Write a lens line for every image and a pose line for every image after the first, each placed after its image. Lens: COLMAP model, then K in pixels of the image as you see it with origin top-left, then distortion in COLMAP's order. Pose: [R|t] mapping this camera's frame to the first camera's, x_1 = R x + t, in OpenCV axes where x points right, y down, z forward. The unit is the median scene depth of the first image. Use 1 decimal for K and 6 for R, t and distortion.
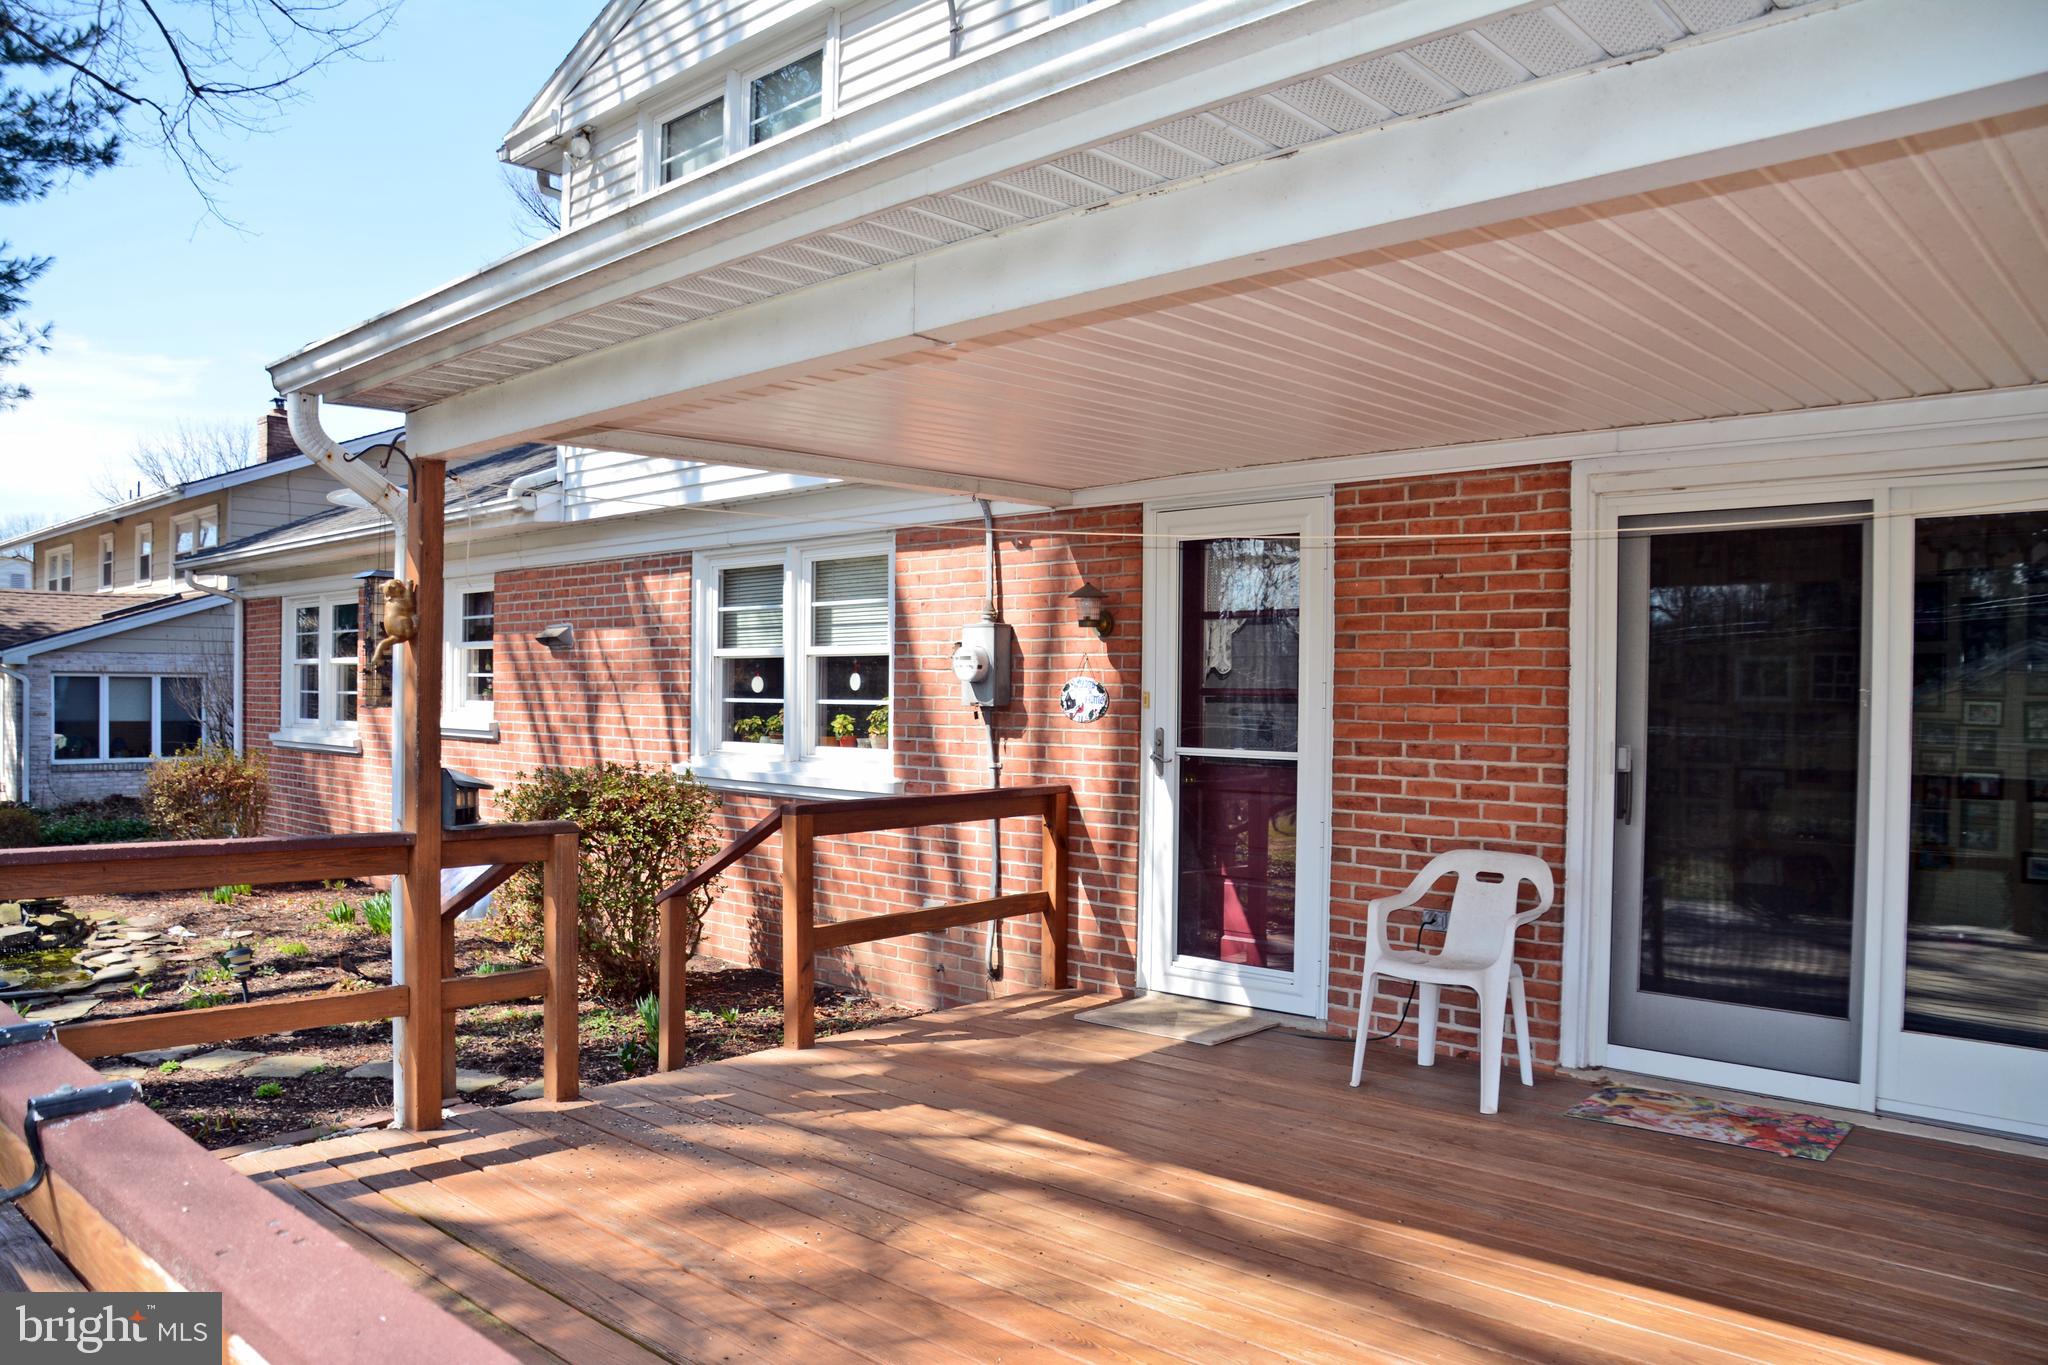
lens RADIAL K [[1453.4, 0, 1009.6], [0, 1453.4, 715.5], [0, 0, 1]] dist [-0.127099, 0.080392]
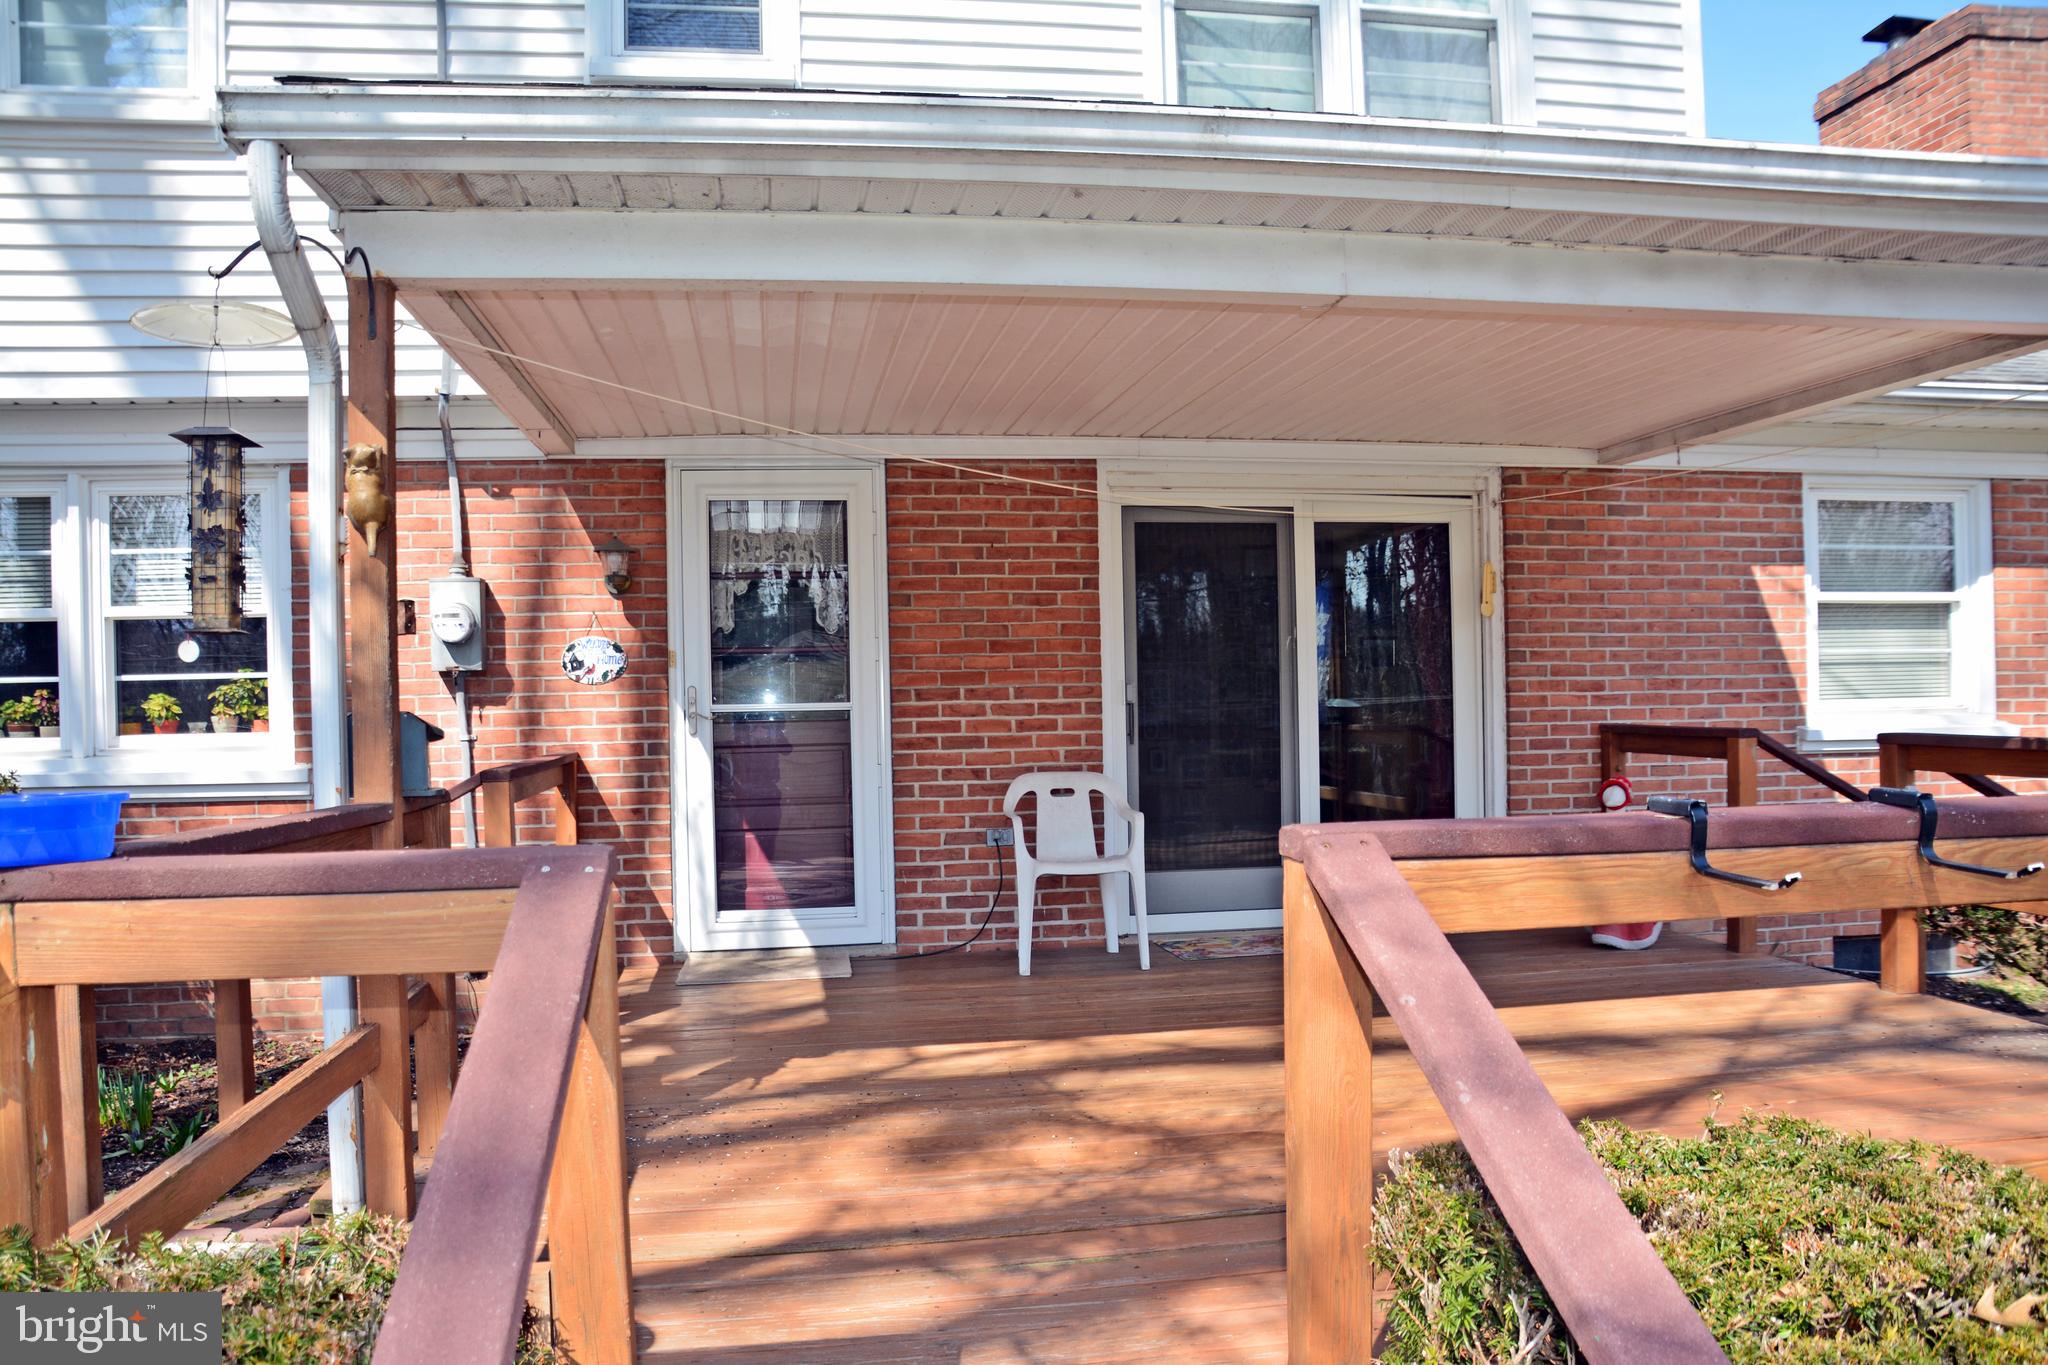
lens RADIAL K [[1437.8, 0, 1021.2], [0, 1437.8, 717.7], [0, 0, 1]] dist [-0.140890, 0.085706]
pose [[0.616634, -0.028518, 0.786734, -0.517904], [0.038491, 0.999241, 0.006052, 0.032307], [-0.786309, 0.026550, 0.617263, 0.214028]]
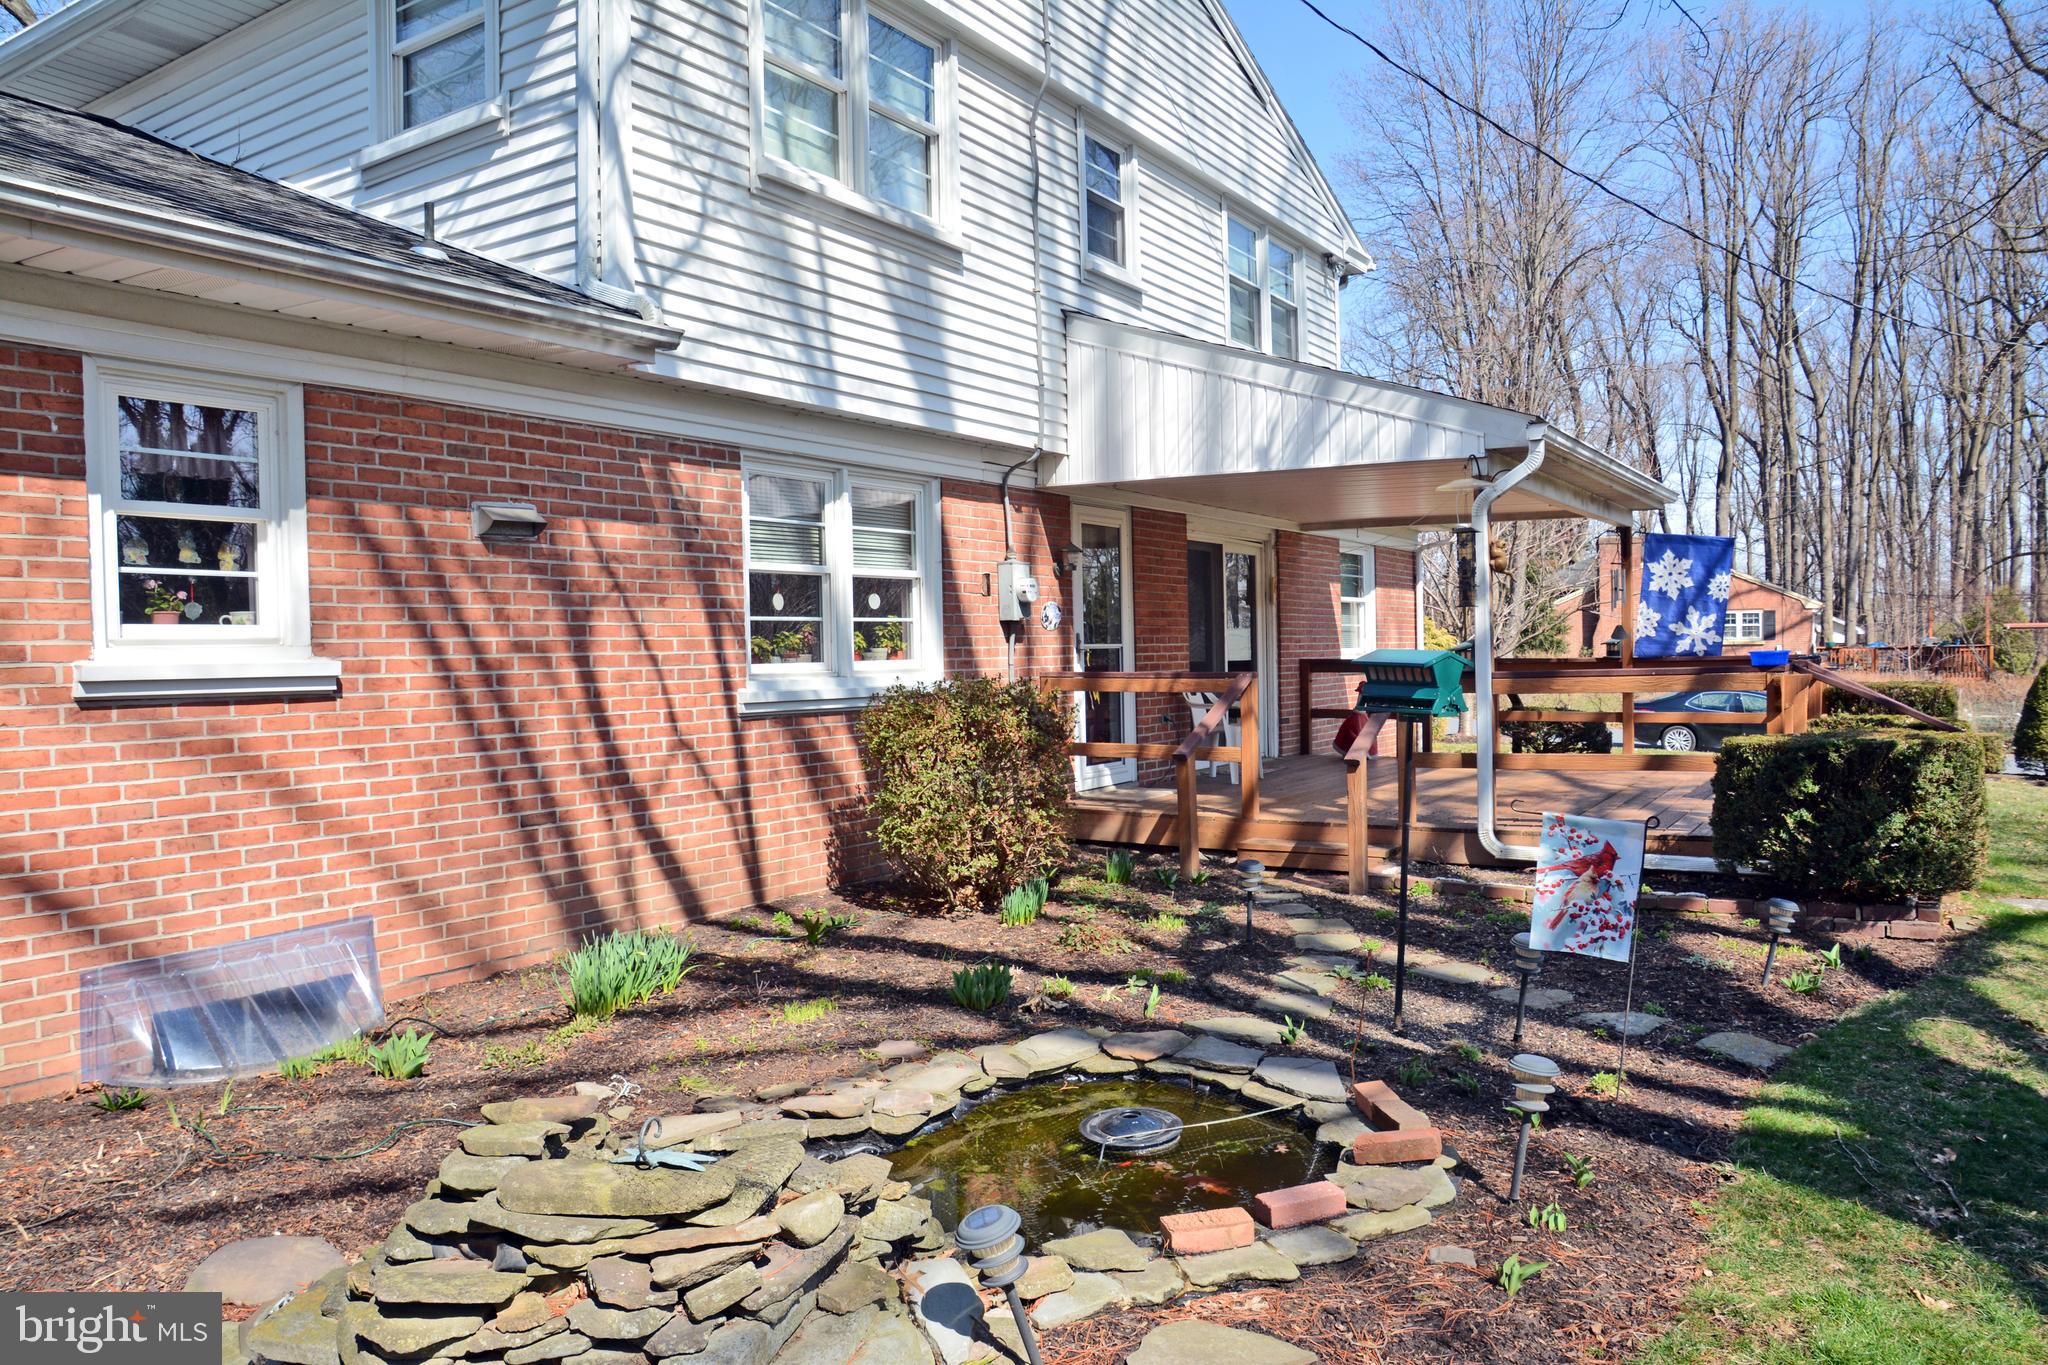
lens RADIAL K [[1453.4, 0, 1009.6], [0, 1453.4, 715.5], [0, 0, 1]] dist [-0.127099, 0.080392]
pose [[-0.175113, -0.048266, 0.983365, -1.503980], [0.035304, 0.997847, 0.055264, 0.007816], [-0.983915, 0.044394, -0.173032, 1.344554]]
